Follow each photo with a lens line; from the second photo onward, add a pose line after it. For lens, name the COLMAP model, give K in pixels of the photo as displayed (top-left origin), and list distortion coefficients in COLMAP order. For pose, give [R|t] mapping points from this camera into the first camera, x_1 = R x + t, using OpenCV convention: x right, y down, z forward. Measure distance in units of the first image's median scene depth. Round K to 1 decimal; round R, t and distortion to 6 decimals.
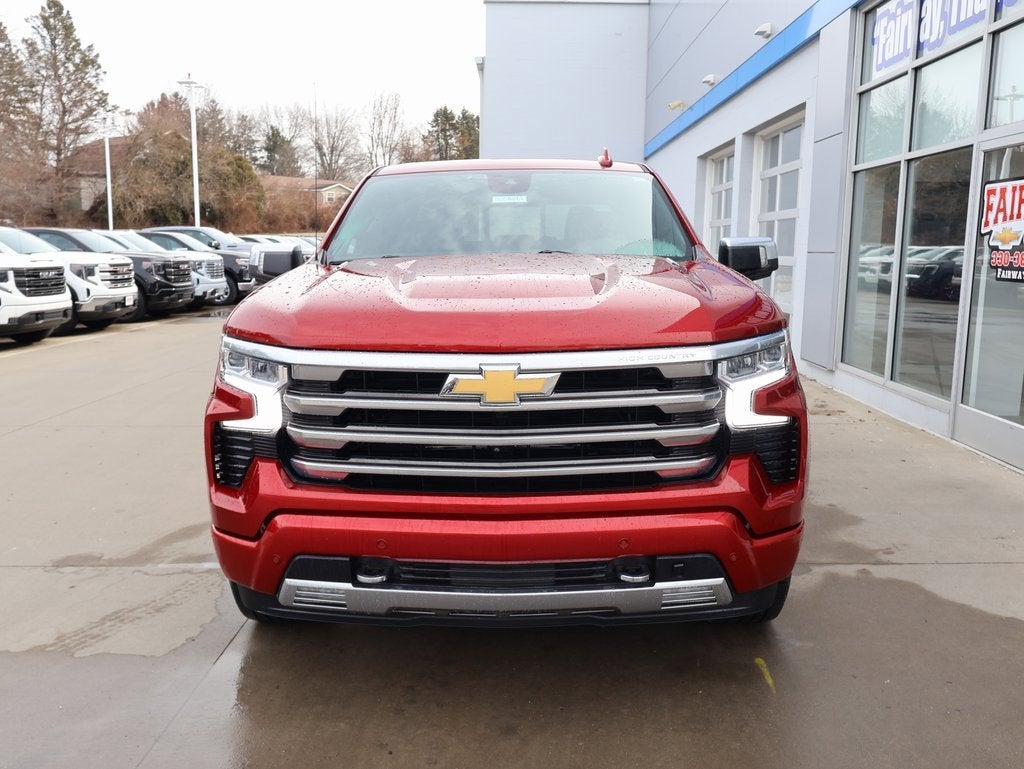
lens RADIAL K [[907.3, 0, 505.0], [0, 907.3, 387.4], [0, 0, 1]] dist [-0.005479, 0.012924]
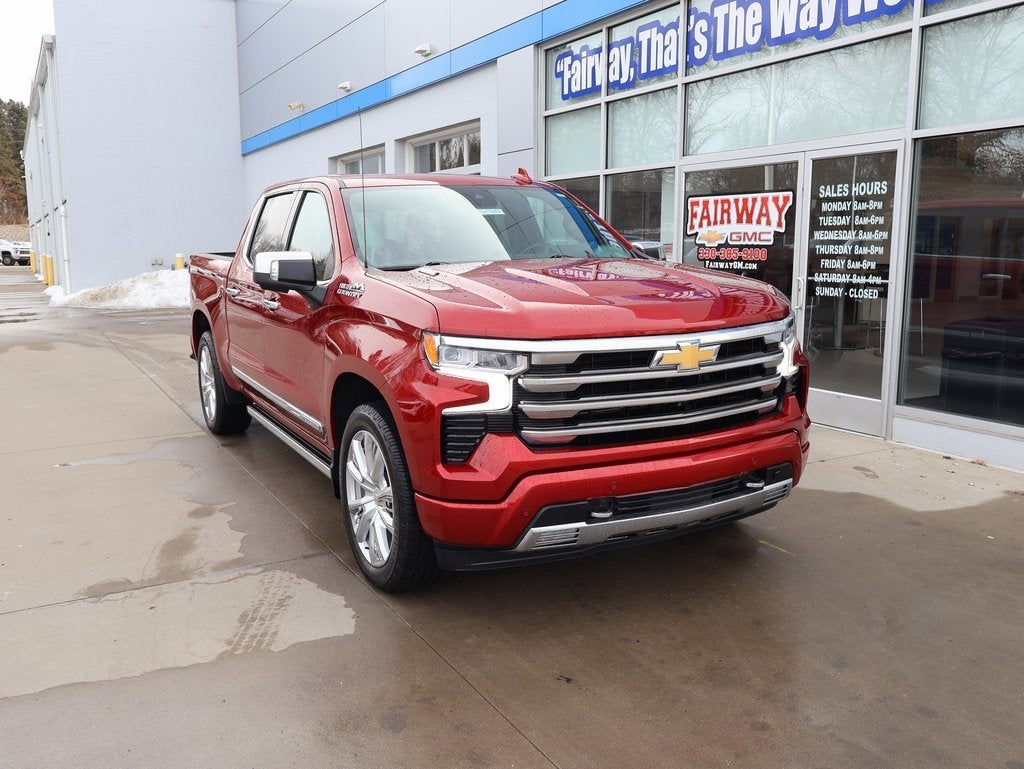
lens RADIAL K [[907.3, 0, 506.9], [0, 907.3, 386.3], [0, 0, 1]] dist [-0.005479, 0.012924]
pose [[0.869109, -0.087240, 0.486866, -0.387273], [0.084527, 0.996039, 0.027587, -0.007753], [-0.487344, 0.017178, 0.873041, -0.027226]]
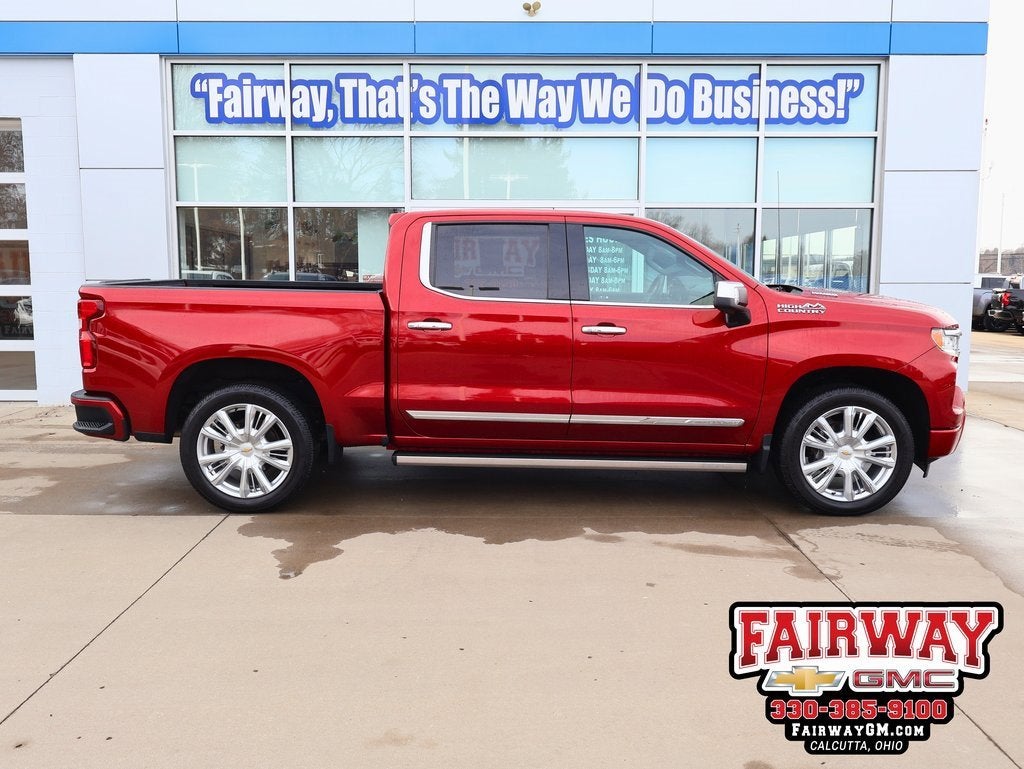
lens RADIAL K [[907.3, 0, 510.8], [0, 907.3, 383.8], [0, 0, 1]] dist [-0.005479, 0.012924]
pose [[-0.018671, -0.124998, 0.991981, -1.062705], [0.148989, 0.980729, 0.126385, -0.155583], [-0.988663, 0.150154, 0.000312, 0.923547]]
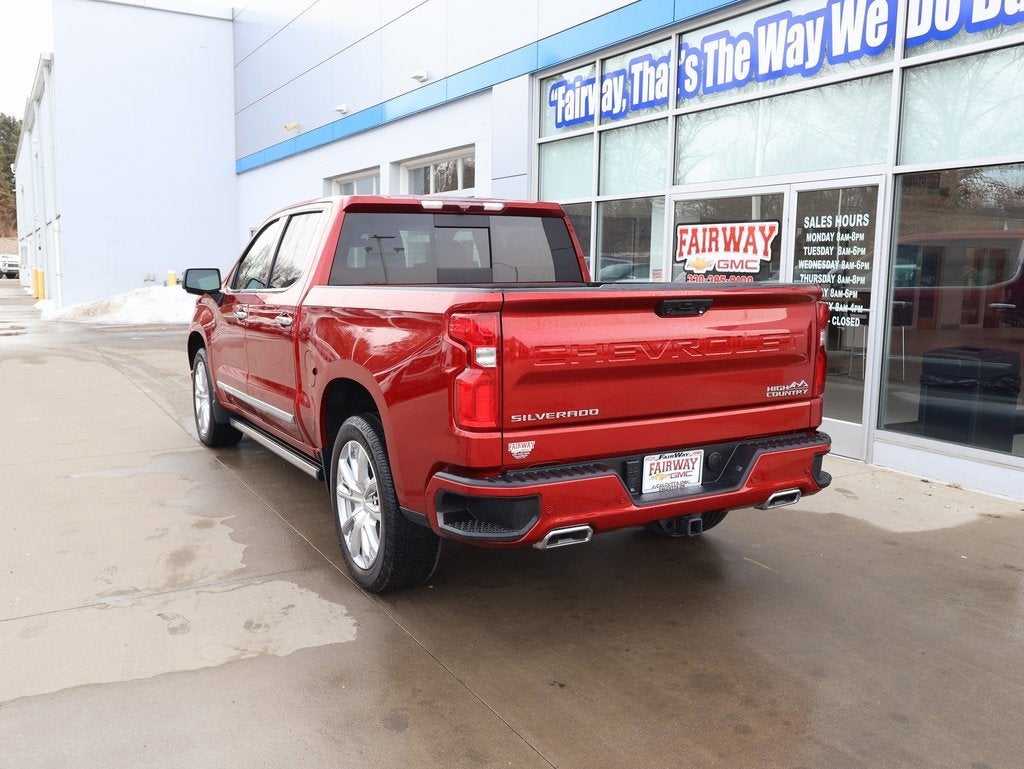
lens RADIAL K [[907.3, 0, 507.6], [0, 907.3, 386.6], [0, 0, 1]] dist [-0.005479, 0.012924]
pose [[0.862662, -0.063841, 0.501736, -0.409170], [0.070031, 0.997524, 0.006517, -0.008374], [-0.500909, 0.029515, 0.864996, -0.049699]]
